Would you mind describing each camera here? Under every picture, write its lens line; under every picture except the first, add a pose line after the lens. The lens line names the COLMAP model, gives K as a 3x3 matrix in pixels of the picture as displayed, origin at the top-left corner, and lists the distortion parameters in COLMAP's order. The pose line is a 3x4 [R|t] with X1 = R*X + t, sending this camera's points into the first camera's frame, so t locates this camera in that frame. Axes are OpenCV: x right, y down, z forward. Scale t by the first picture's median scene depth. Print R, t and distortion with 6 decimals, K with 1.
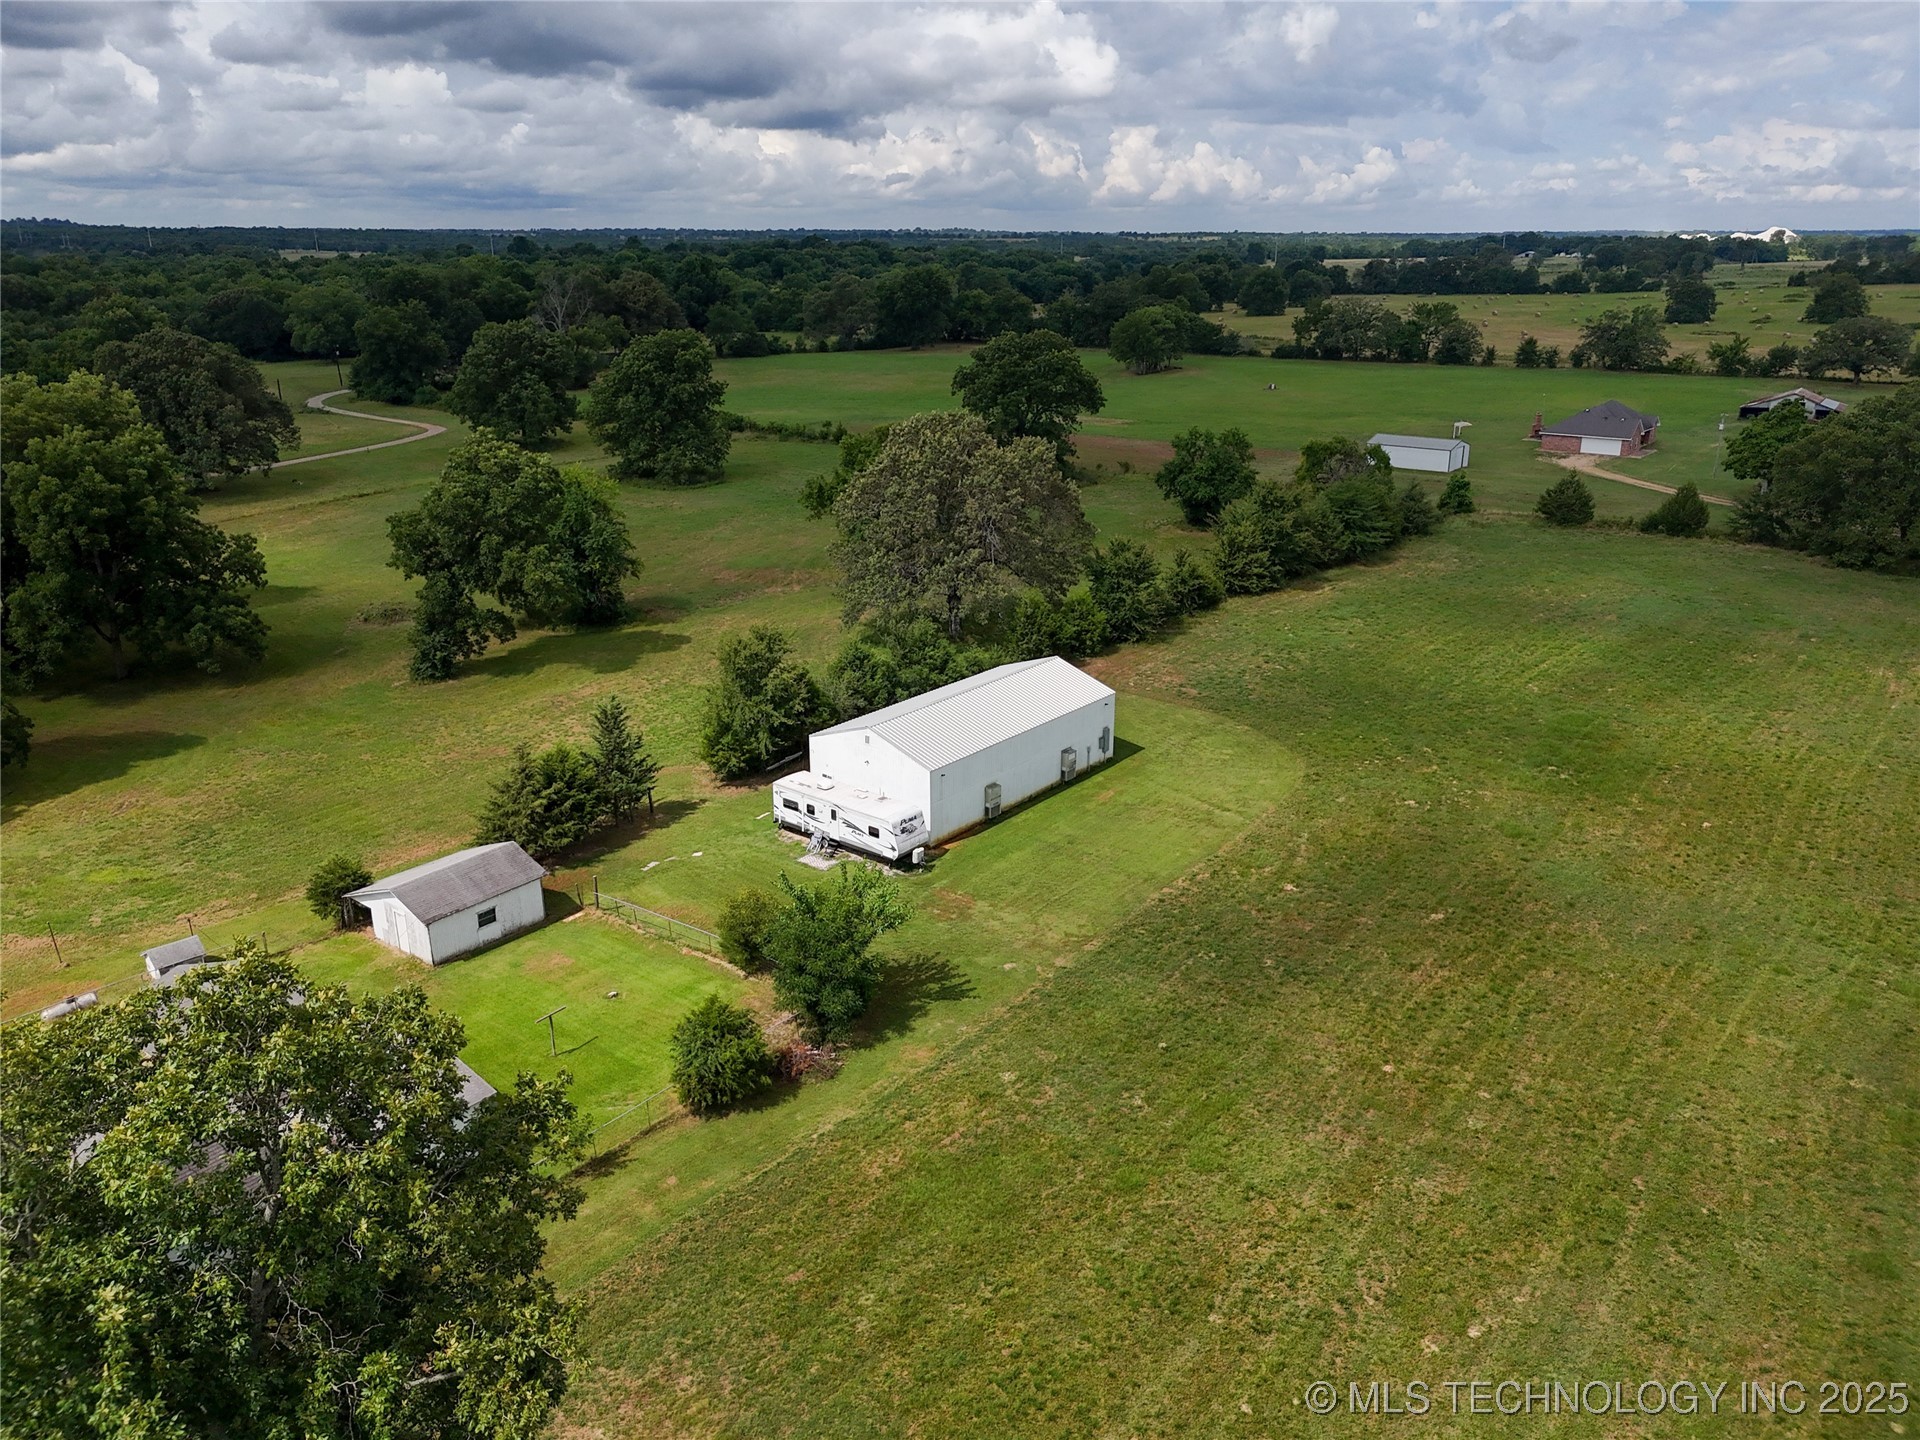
lens RADIAL K [[1415.8, 0, 961.8], [0, 1415.8, 713.9], [0, 0, 1]] dist [0.061224, -0.058222]
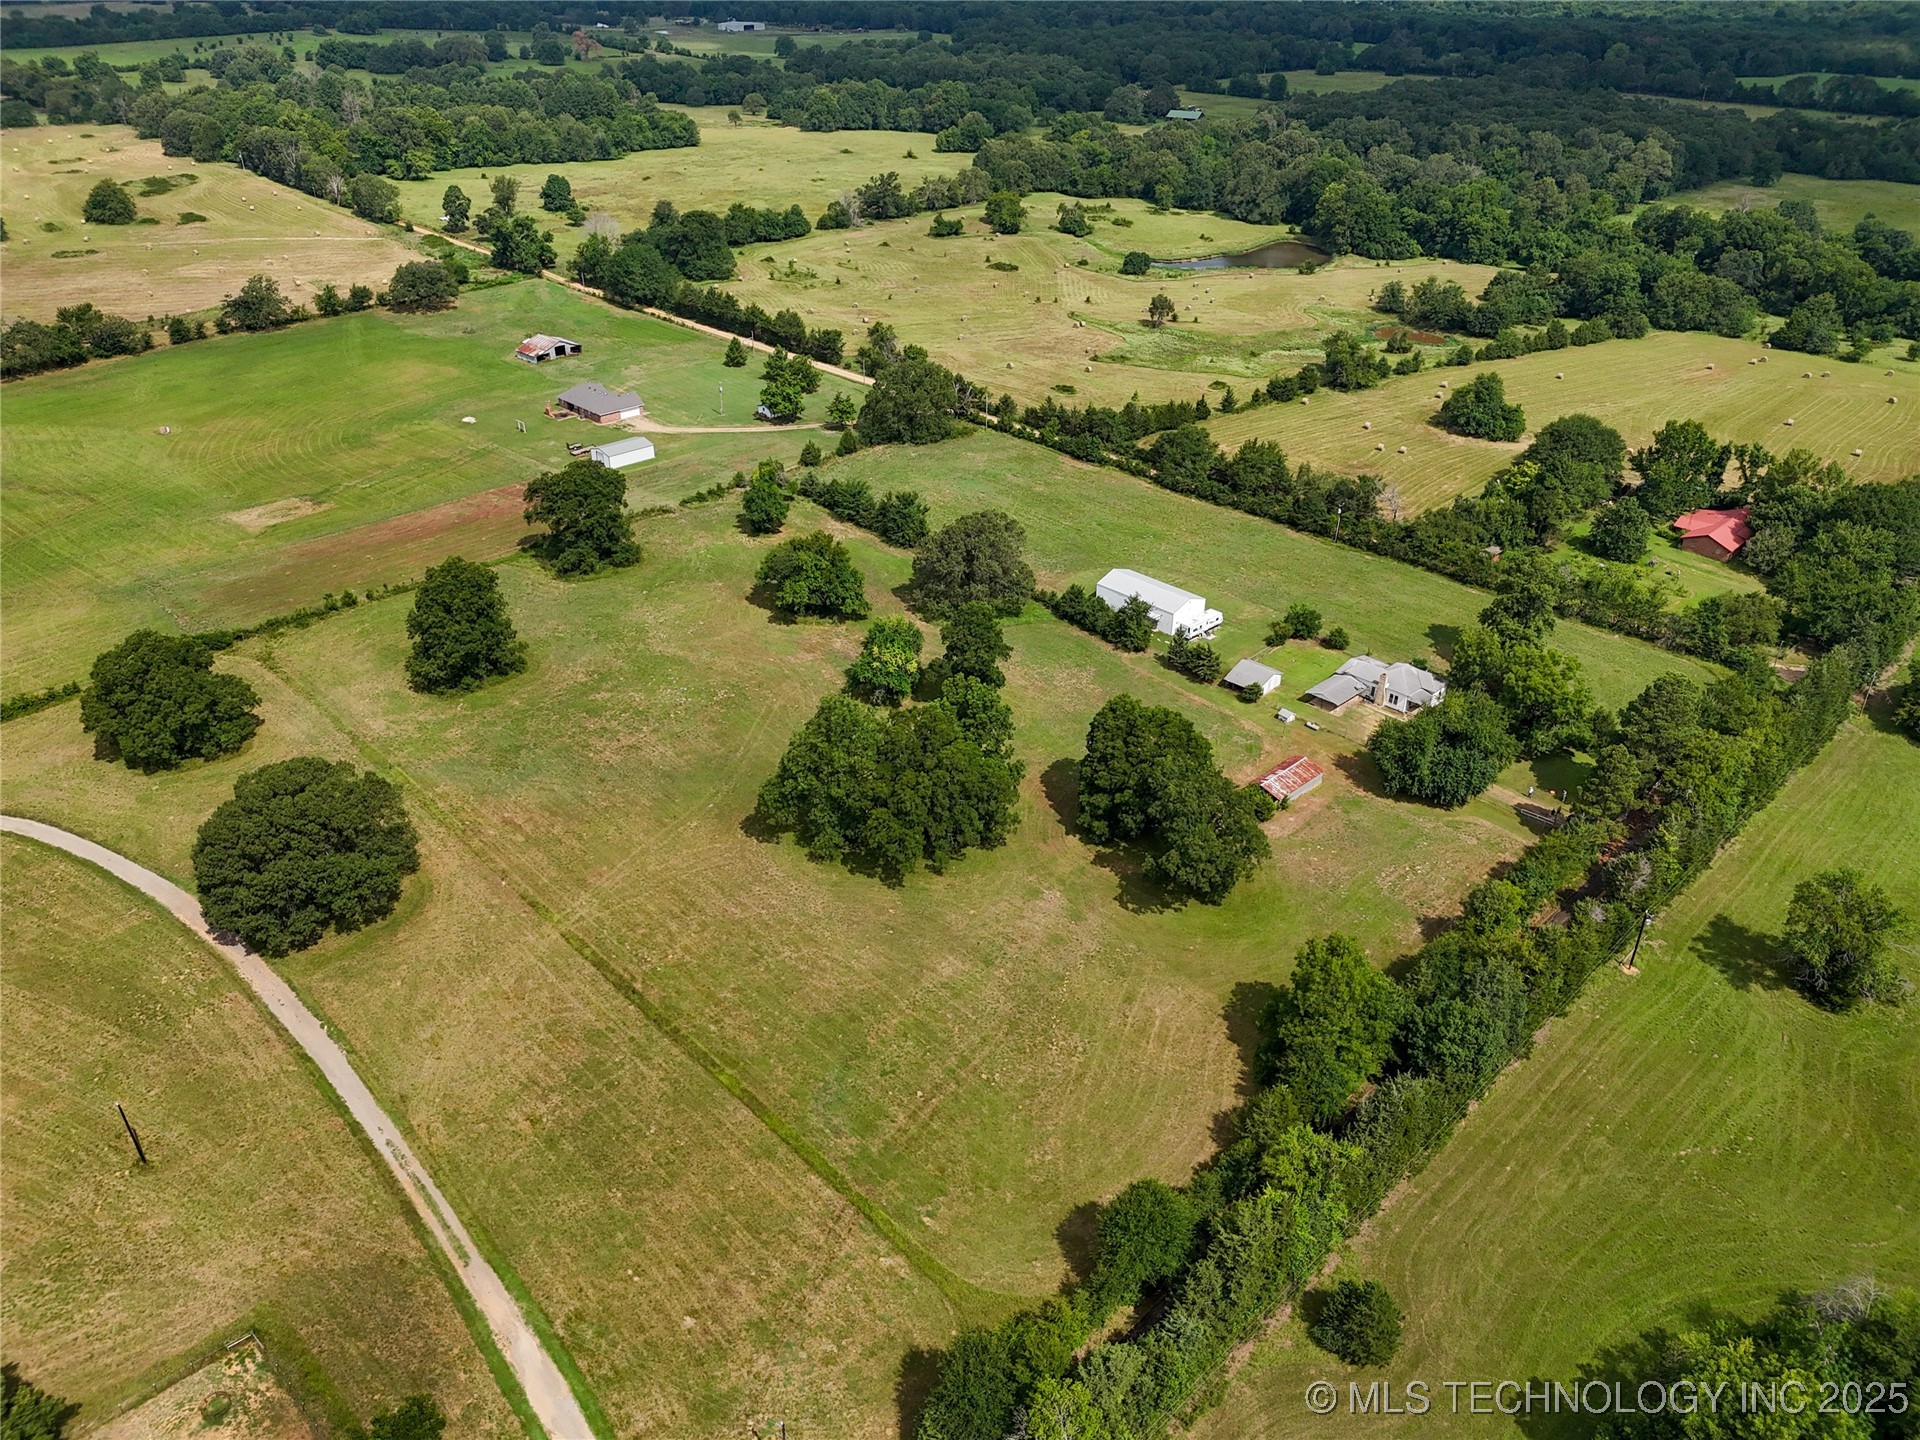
lens RADIAL K [[1415.8, 0, 961.8], [0, 1415.8, 713.9], [0, 0, 1]] dist [0.061224, -0.058222]
pose [[0.125543, -0.491593, 0.861728, -3.160802], [0.308227, 0.844943, 0.437113, -1.391492], [-0.942993, 0.210731, 0.257599, 0.729027]]
